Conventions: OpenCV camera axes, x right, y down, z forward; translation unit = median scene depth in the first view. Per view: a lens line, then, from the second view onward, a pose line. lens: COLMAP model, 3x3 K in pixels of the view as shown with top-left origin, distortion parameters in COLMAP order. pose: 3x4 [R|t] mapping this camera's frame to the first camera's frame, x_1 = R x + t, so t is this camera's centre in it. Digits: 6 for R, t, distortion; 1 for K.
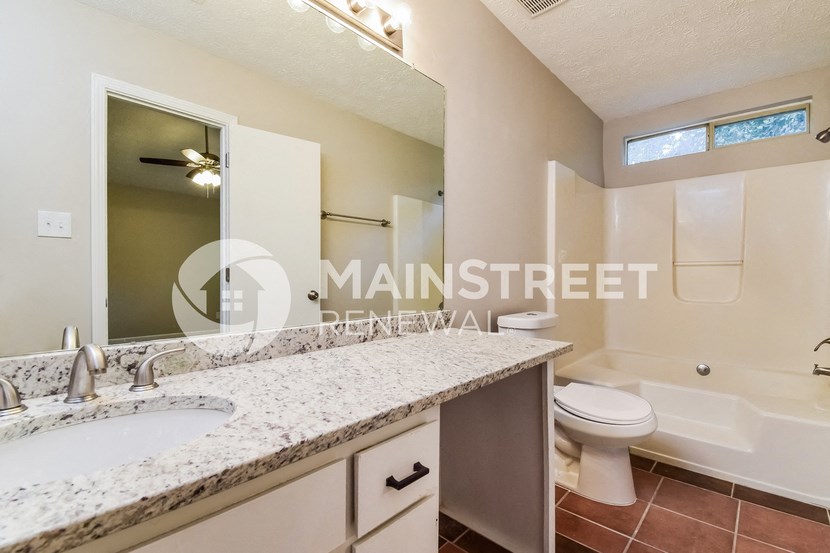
lens RADIAL K [[382.0, 0, 414.3], [0, 382.0, 272.0], [0, 0, 1]] dist [0.001386, 0.000098]
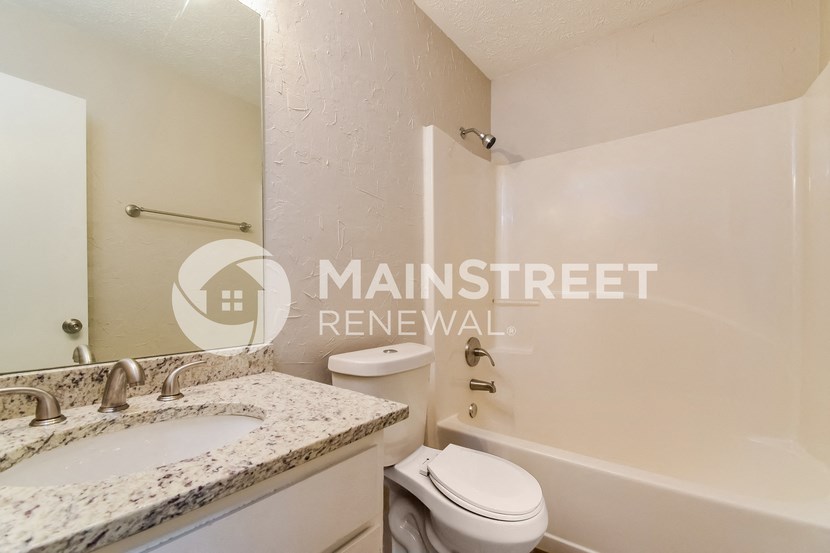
lens RADIAL K [[367.1, 0, 413.7], [0, 367.1, 285.9], [0, 0, 1]] dist [0.003066, 0.000186]
pose [[0.996697, -0.000495, 0.081204, 0.278094], [0.001439, 0.999932, -0.011567, 0.001916], [-0.081192, 0.011646, 0.996630, 0.310460]]
